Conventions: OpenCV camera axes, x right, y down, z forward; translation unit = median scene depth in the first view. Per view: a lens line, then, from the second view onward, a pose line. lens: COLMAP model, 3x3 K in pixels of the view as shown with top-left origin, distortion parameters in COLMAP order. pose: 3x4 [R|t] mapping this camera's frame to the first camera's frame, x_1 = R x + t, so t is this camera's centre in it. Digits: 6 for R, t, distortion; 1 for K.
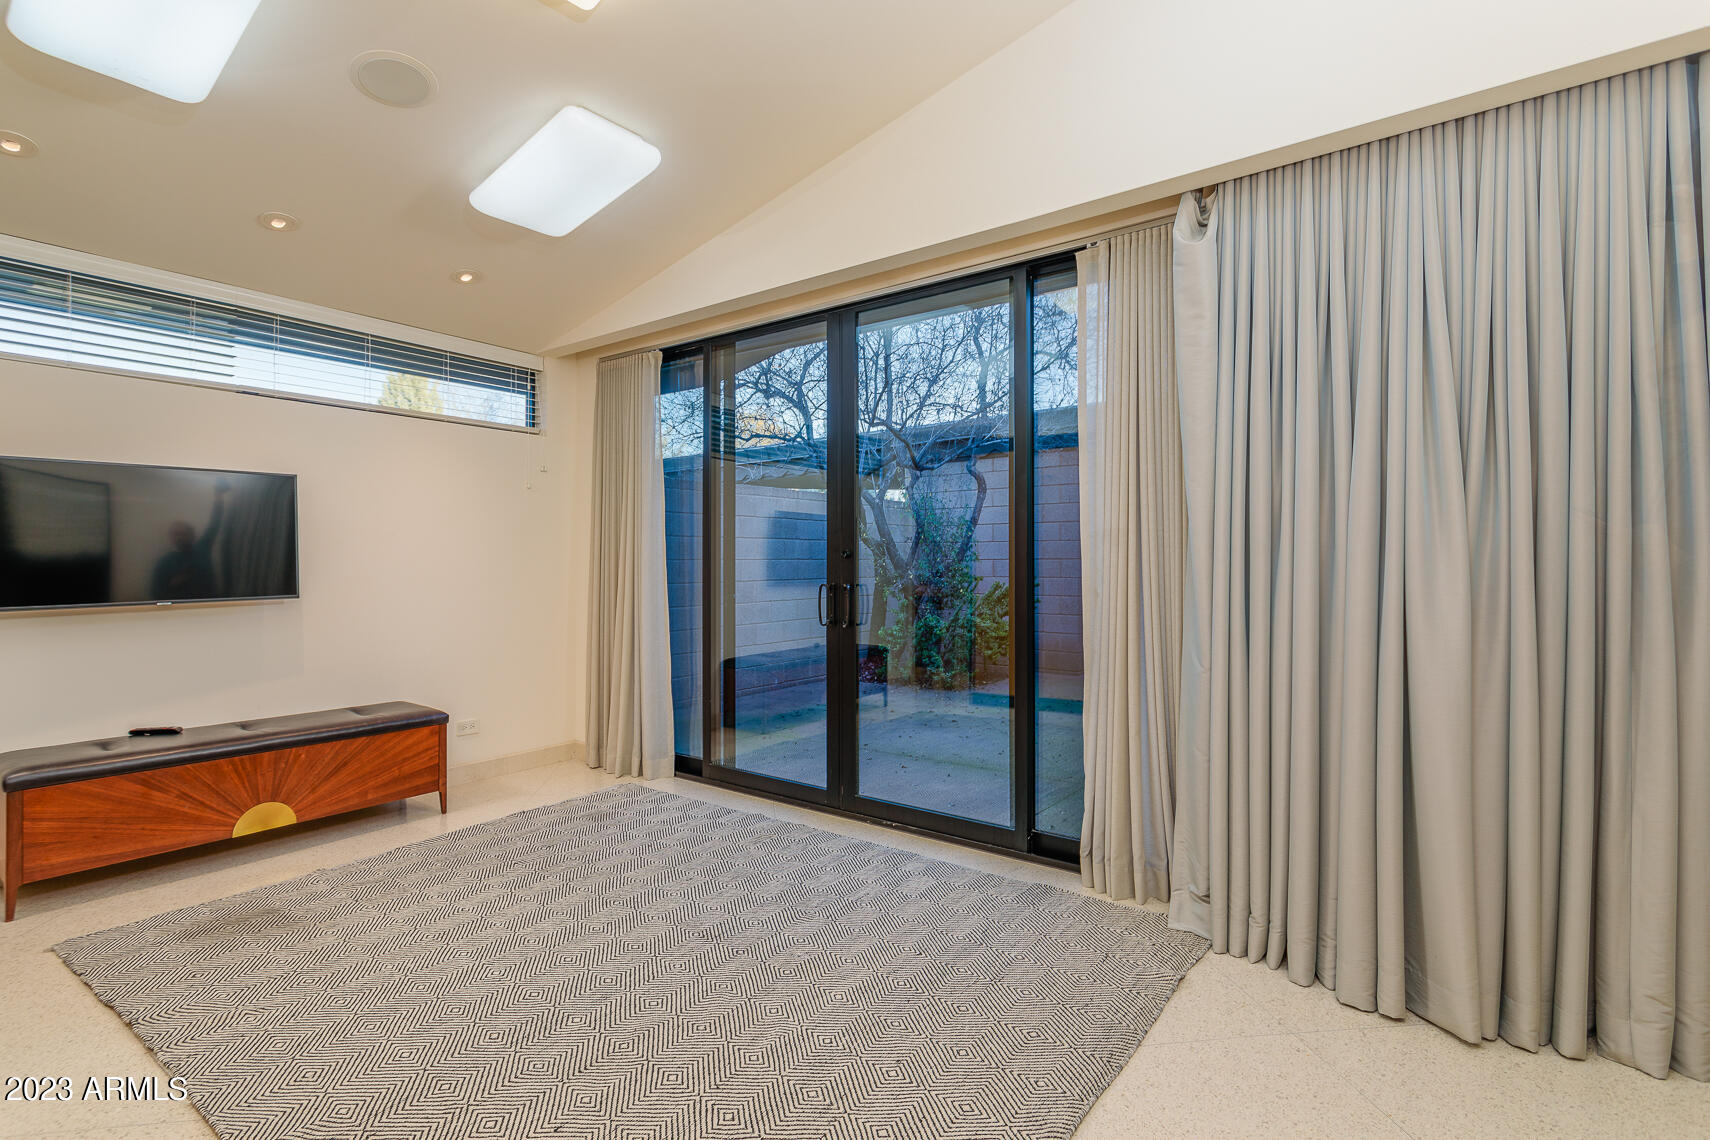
lens RADIAL K [[803.2, 0, 855.0], [0, 803.2, 570.0], [0, 0, 1]] dist [0.000112, 0.000112]
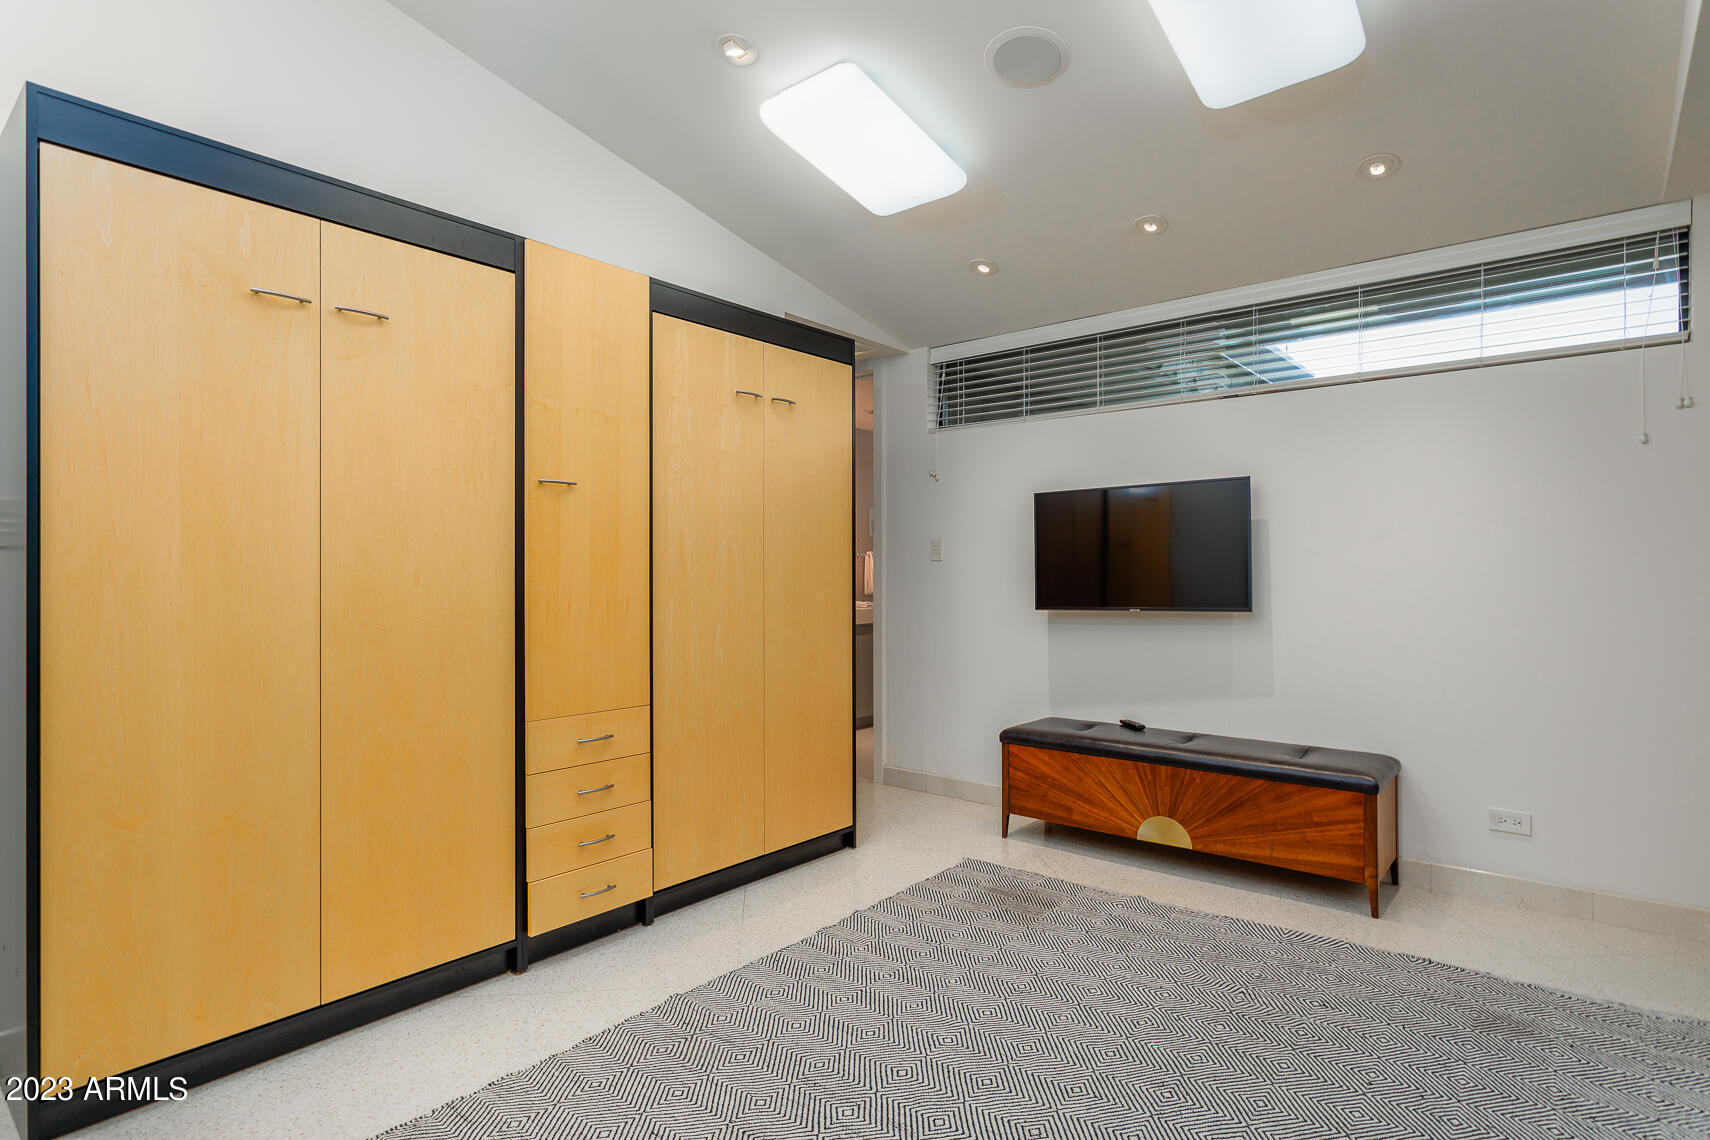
lens RADIAL K [[935.0, 0, 855.0], [0, 935.0, 570.0], [0, 0, 1]] dist [0.000067, -0.000387]
pose [[-0.068527, -0.005798, -0.997632, 0.393933], [-0.008473, 0.999950, -0.005229, -0.002166], [0.997613, 0.008094, -0.068572, 0.637455]]
